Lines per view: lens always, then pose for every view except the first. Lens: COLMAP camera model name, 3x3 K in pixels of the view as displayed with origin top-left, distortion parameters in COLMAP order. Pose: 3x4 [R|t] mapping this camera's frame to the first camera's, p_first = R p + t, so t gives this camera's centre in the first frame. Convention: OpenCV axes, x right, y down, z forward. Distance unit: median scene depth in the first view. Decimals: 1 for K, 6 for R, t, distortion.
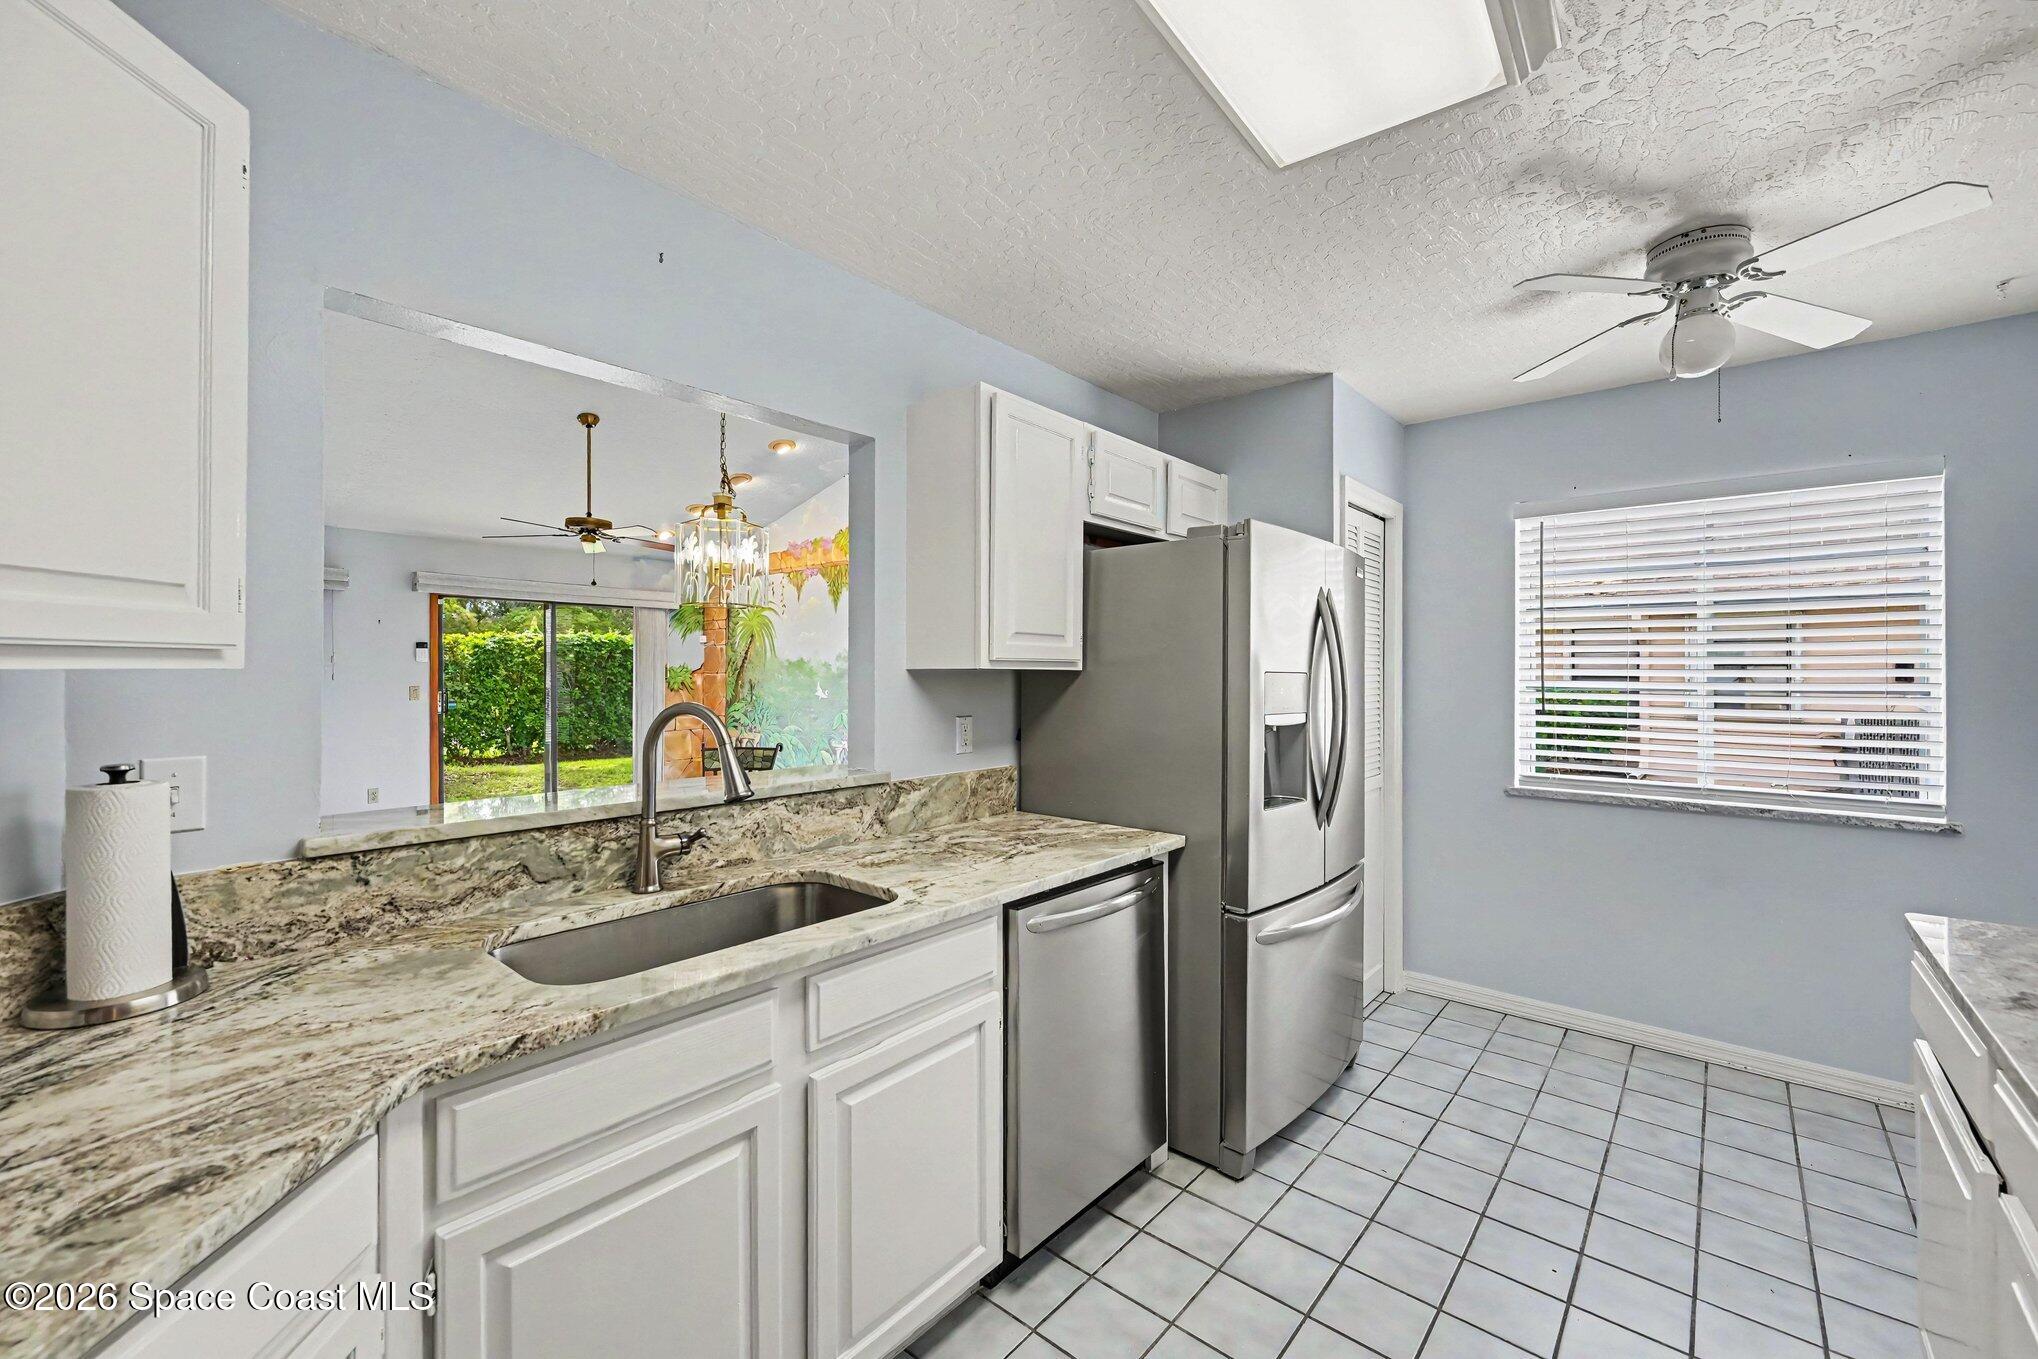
lens RADIAL K [[820.5, 0, 1012.4], [0, 820.5, 668.0], [0, 0, 1]] dist [-0.000643, -0.000080]
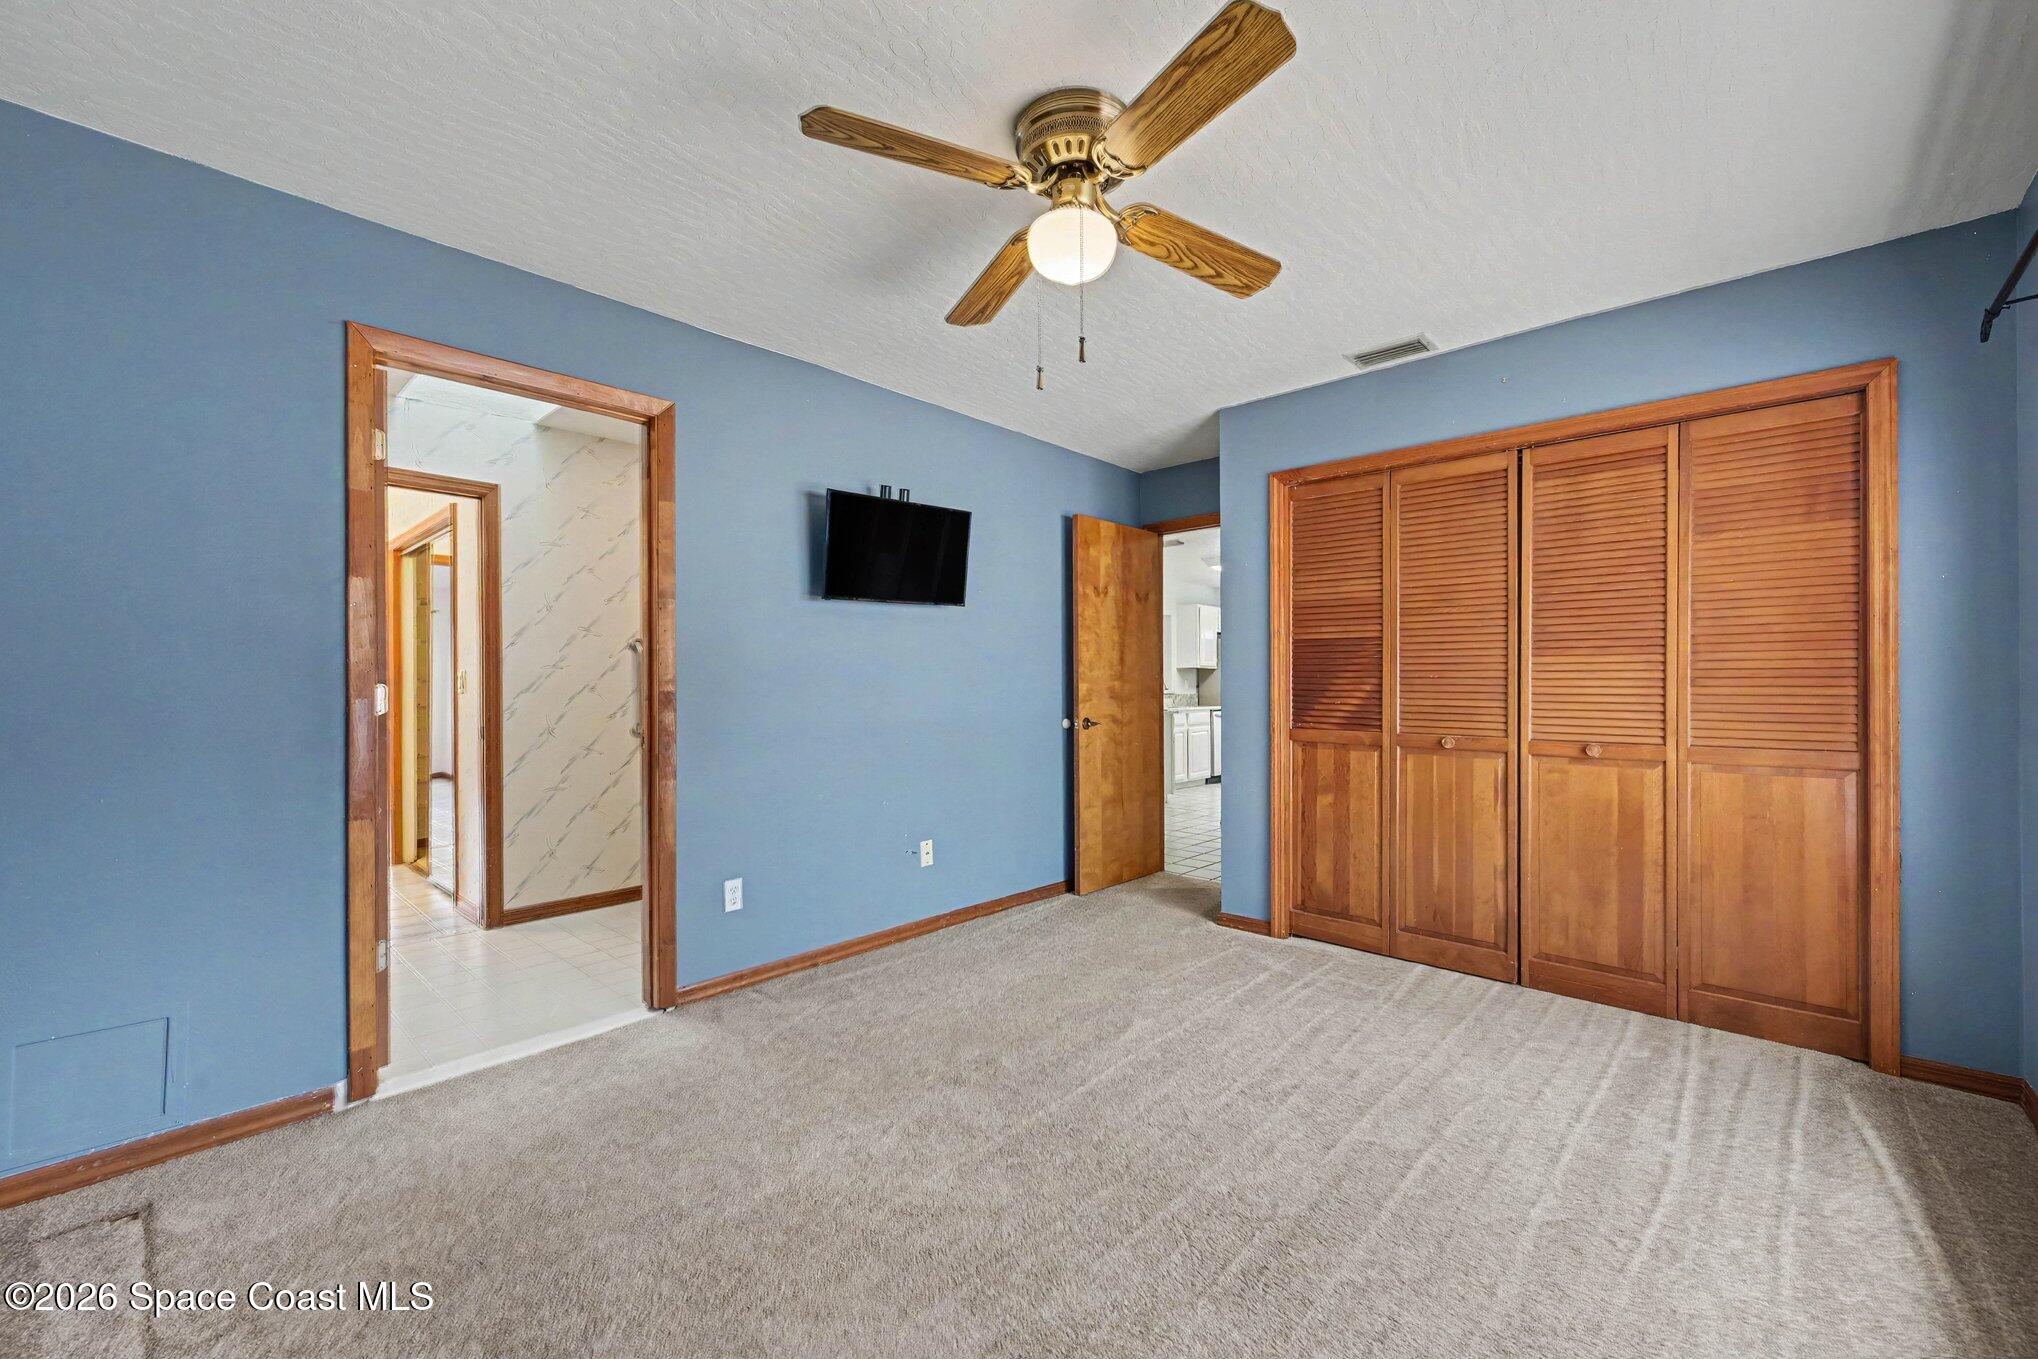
lens RADIAL K [[819.7, 0, 1021.2], [0, 819.7, 684.0], [0, 0, 1]] dist [0.000735, -0.000007]
pose [[0.999560, -0.002470, -0.029550, -0.945472], [0.002639, 0.999980, 0.005678, 0.069044], [0.029535, -0.005754, 0.999547, -3.815884]]
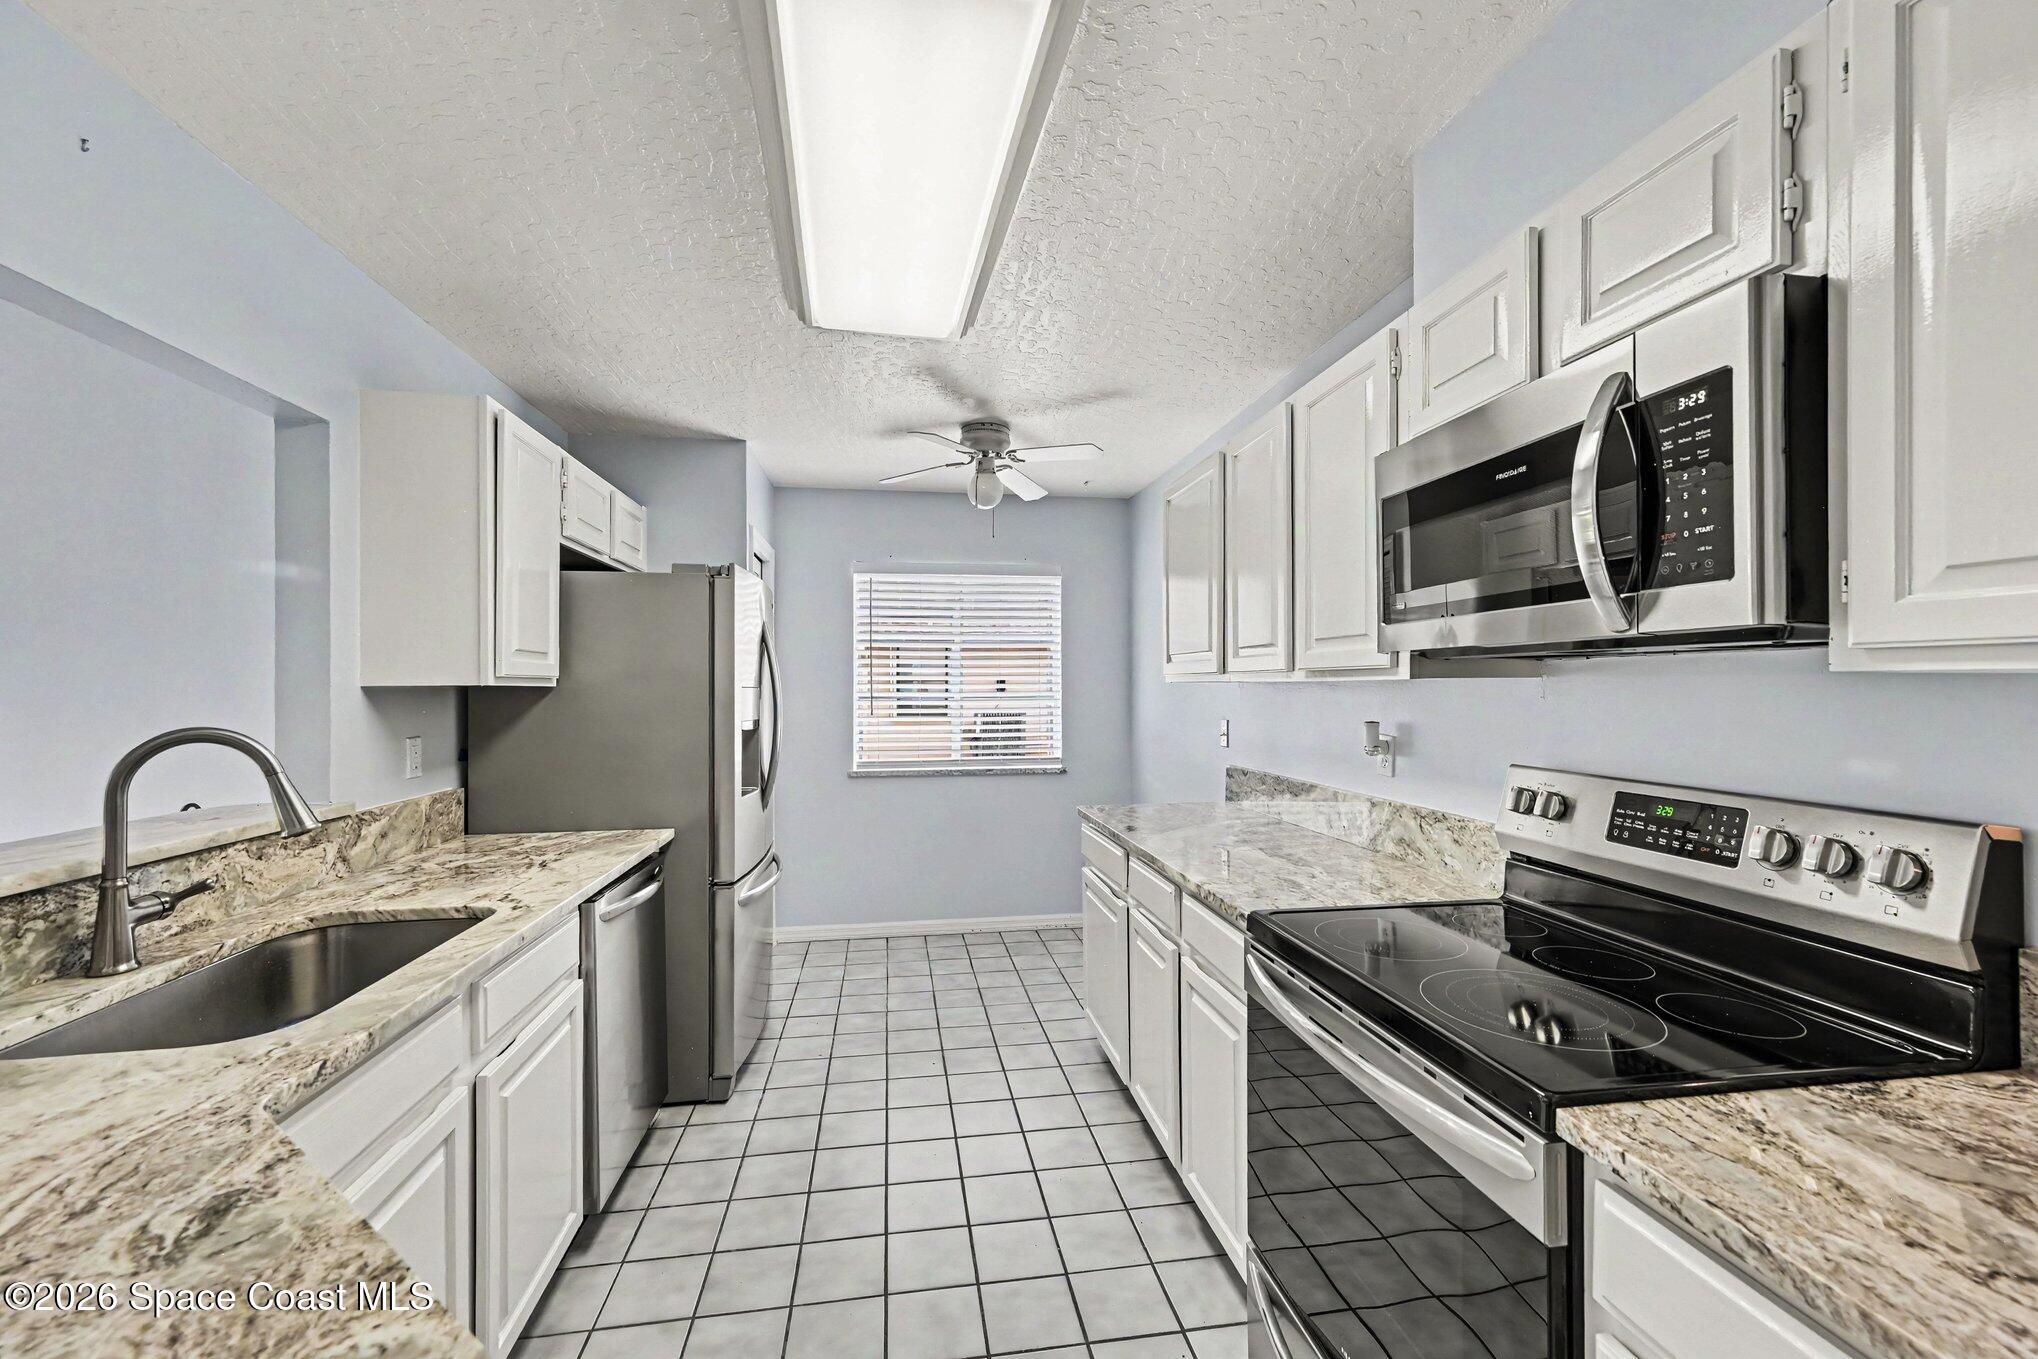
lens RADIAL K [[819.7, 0, 1021.2], [0, 819.7, 684.0], [0, 0, 1]] dist [0.000735, -0.000007]
pose [[0.642391, -0.003557, 0.766369, -0.411782], [0.002074, 0.999994, 0.002903, -0.002426], [-0.766374, -0.000275, 0.642394, -0.137431]]
